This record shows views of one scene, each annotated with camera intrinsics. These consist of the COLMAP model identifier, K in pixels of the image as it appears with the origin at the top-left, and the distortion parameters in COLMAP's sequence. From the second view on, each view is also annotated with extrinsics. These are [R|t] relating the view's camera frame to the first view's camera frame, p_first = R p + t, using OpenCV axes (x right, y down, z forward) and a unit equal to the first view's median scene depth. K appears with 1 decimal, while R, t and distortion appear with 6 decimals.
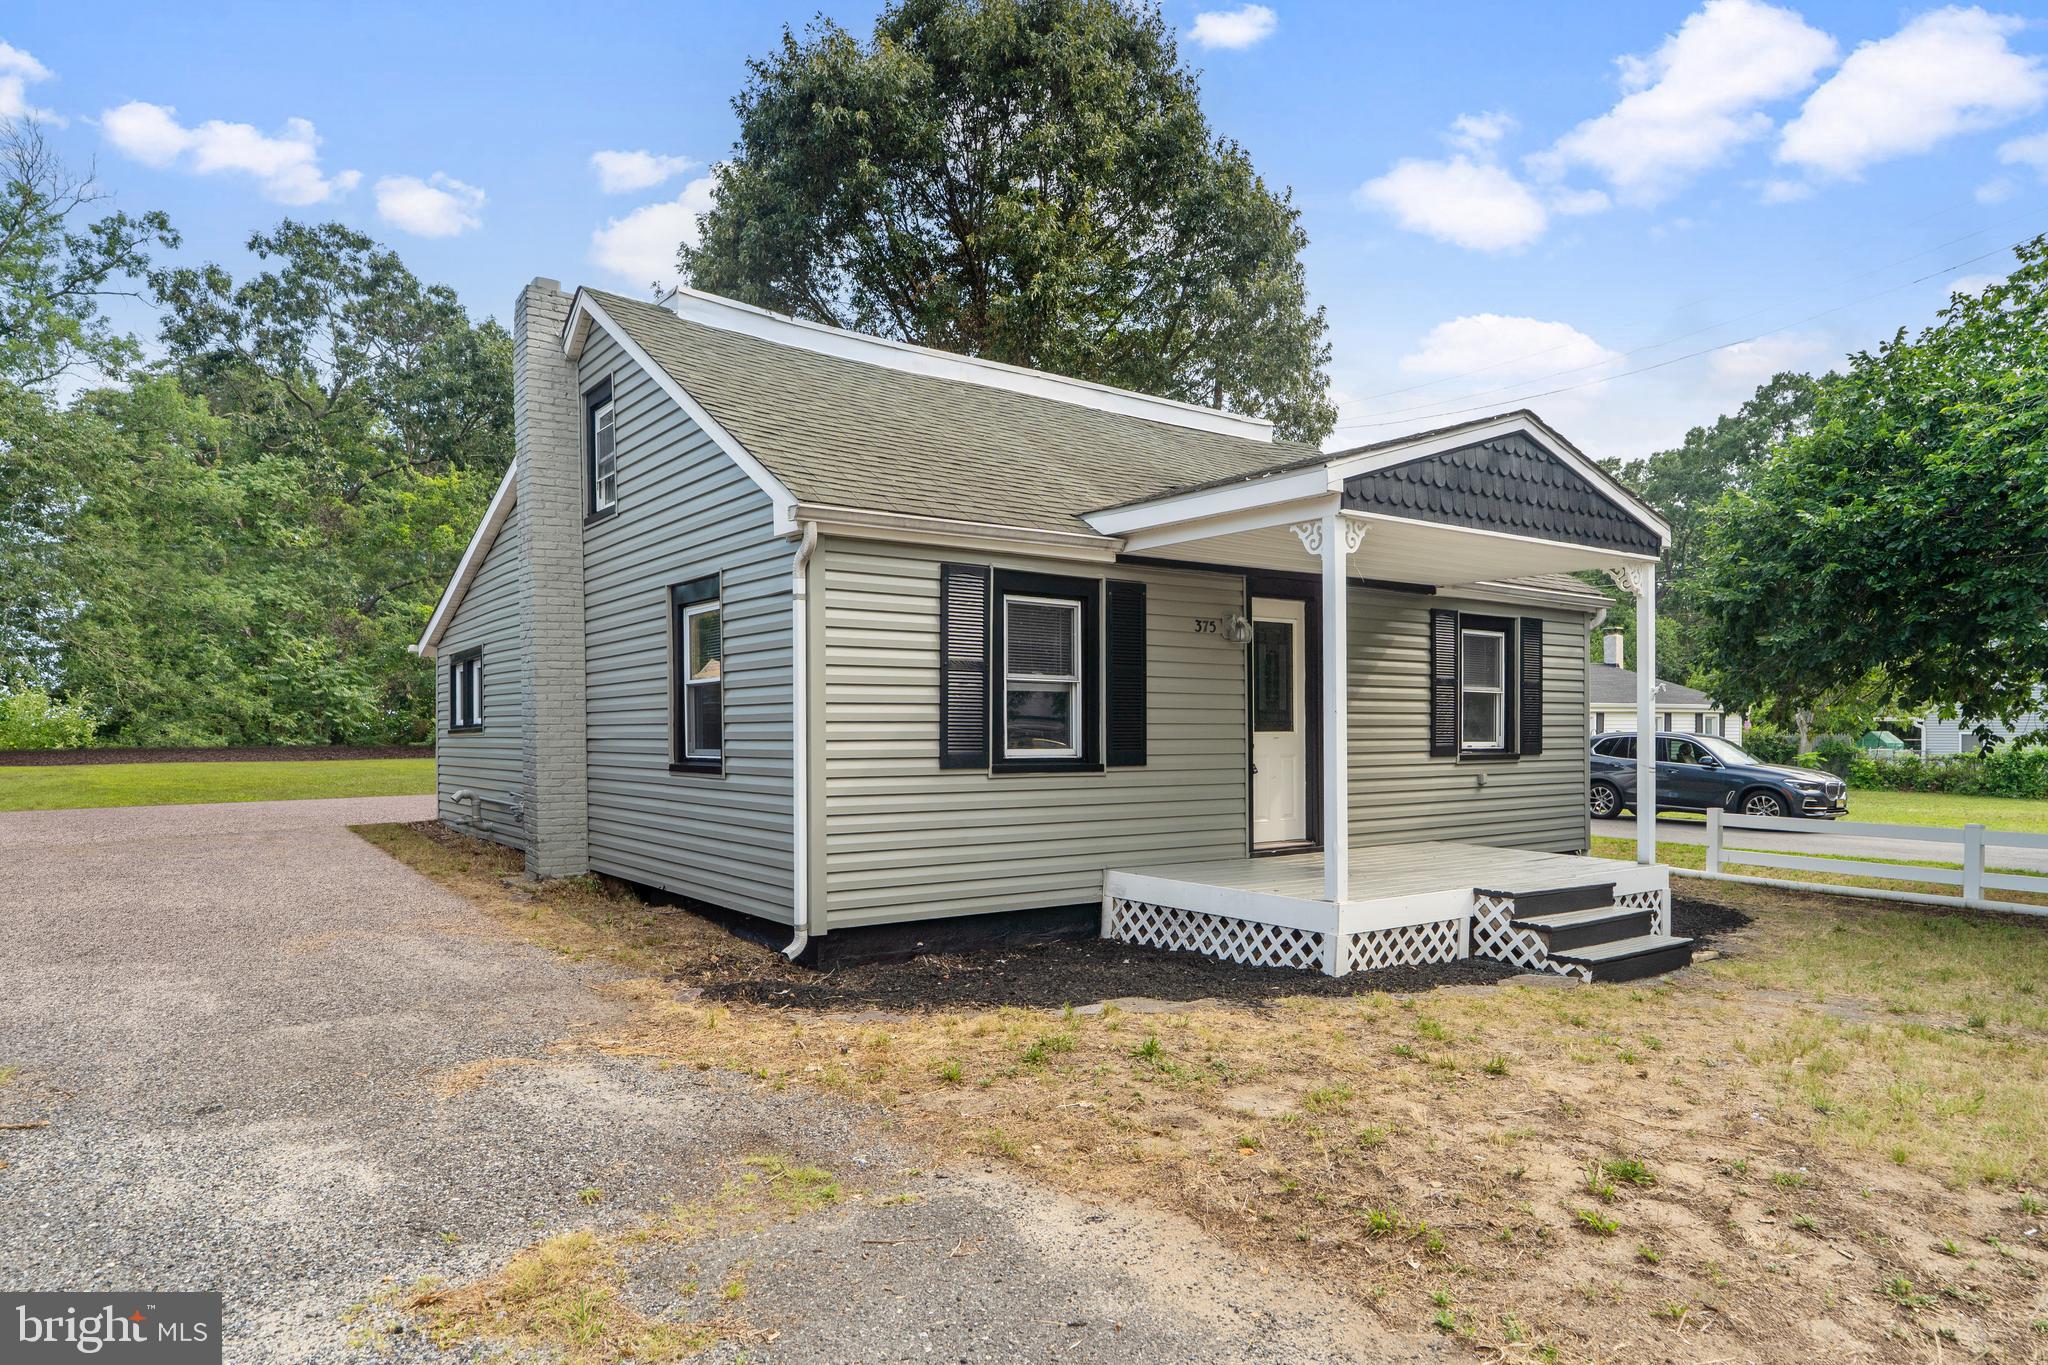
lens RADIAL K [[1247.9, 0, 1021.8], [0, 1247.9, 696.6], [0, 0, 1]] dist [-0.000868, -0.004427]
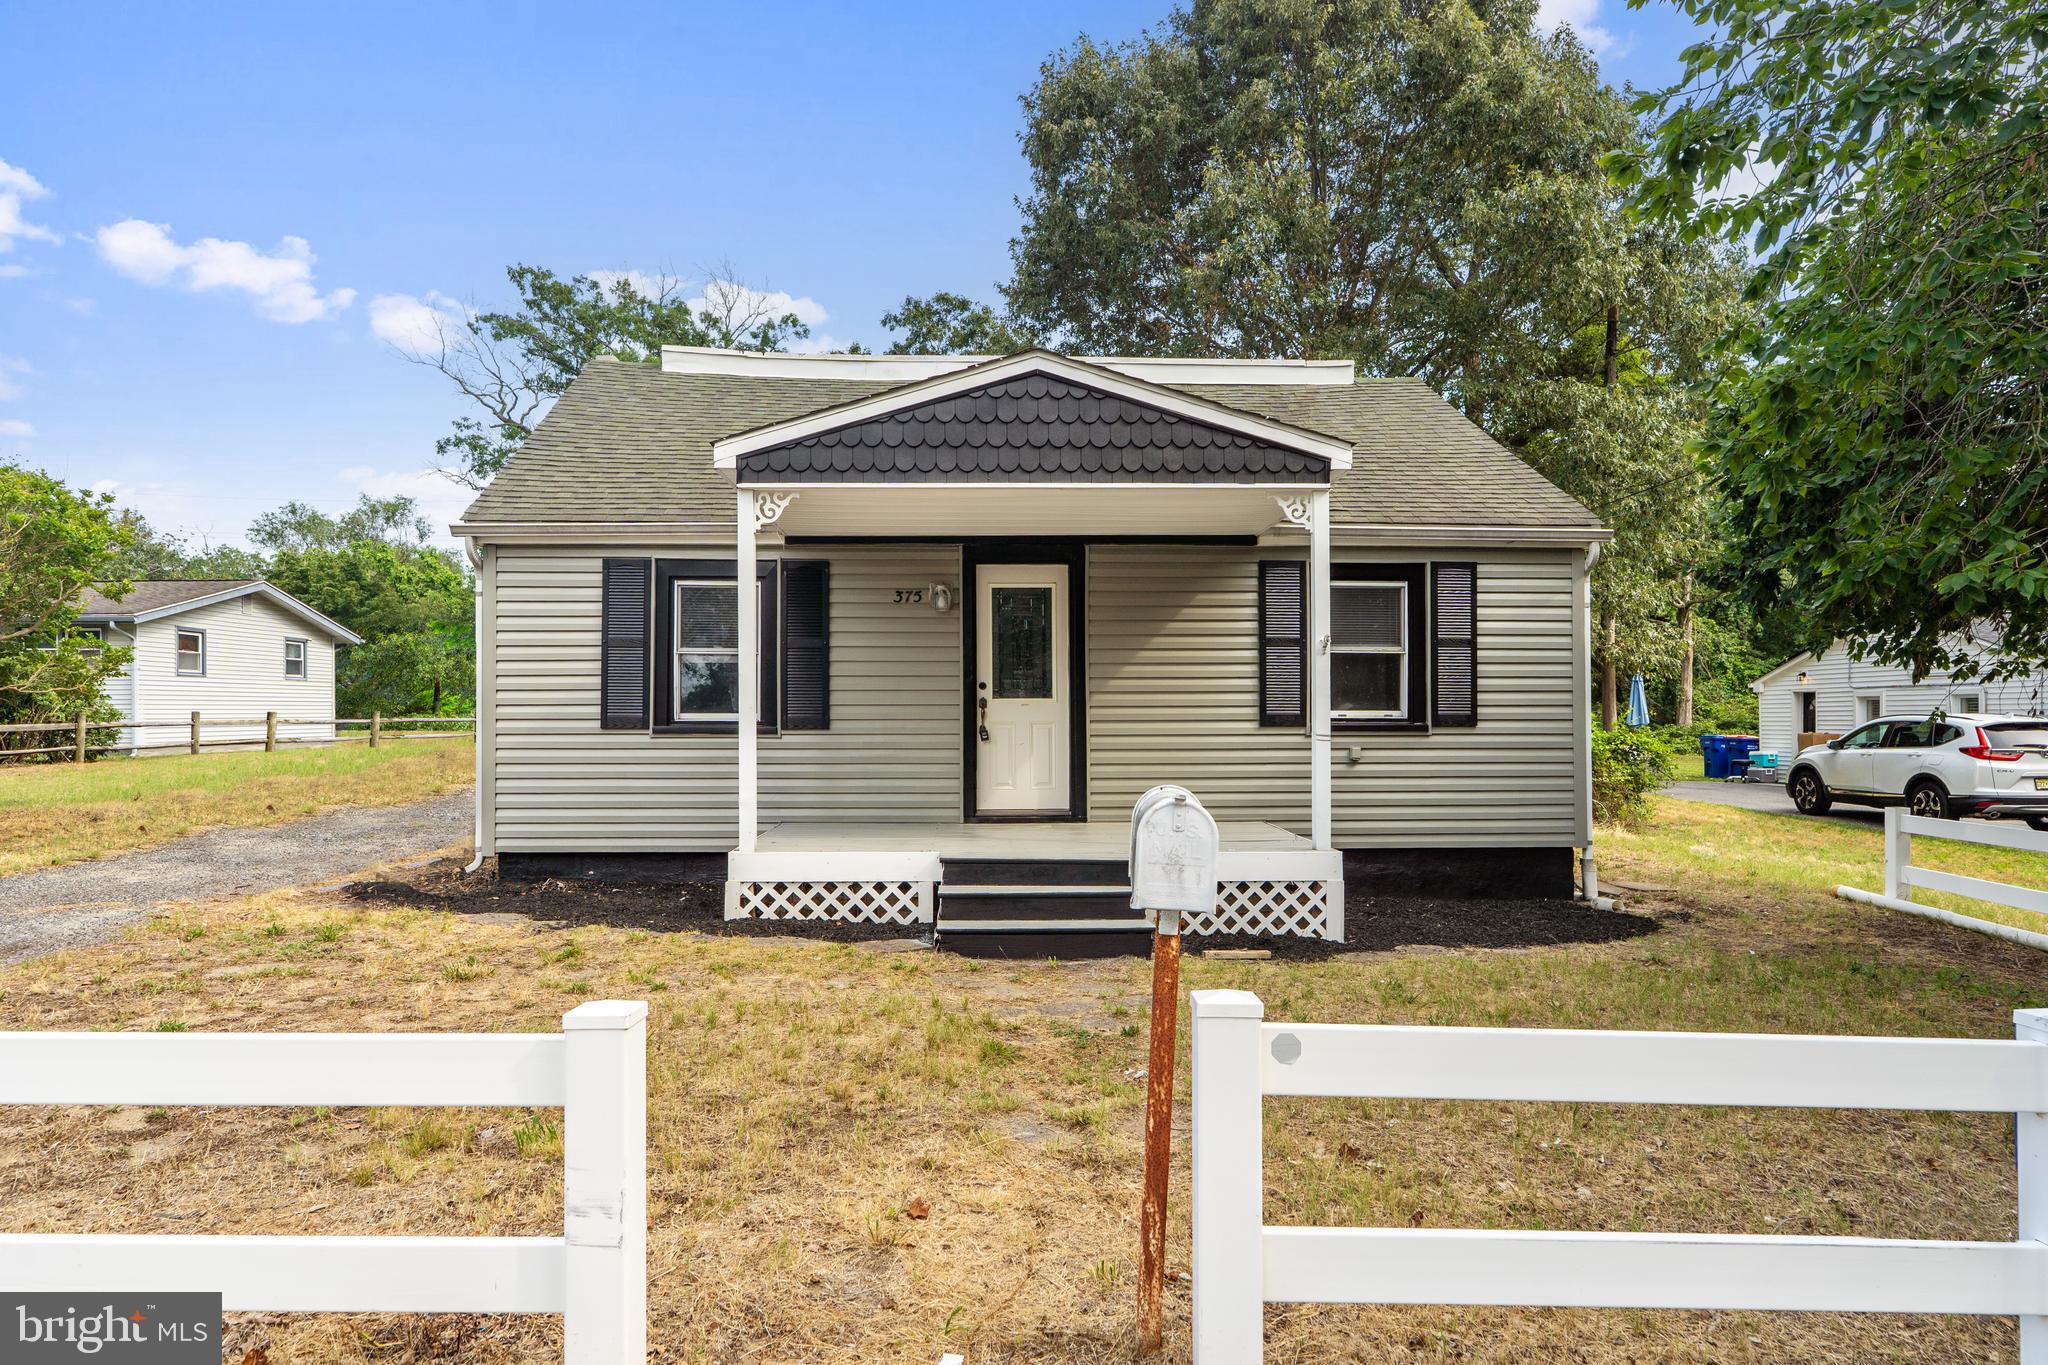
lens RADIAL K [[1247.9, 0, 1022.1], [0, 1247.9, 686.7], [0, 0, 1]] dist [-0.000868, -0.004427]
pose [[0.828579, -0.014503, -0.559685, 0.822777], [0.015757, 0.999873, -0.002582, 0.023346], [0.559651, -0.006680, 0.828701, 0.195665]]
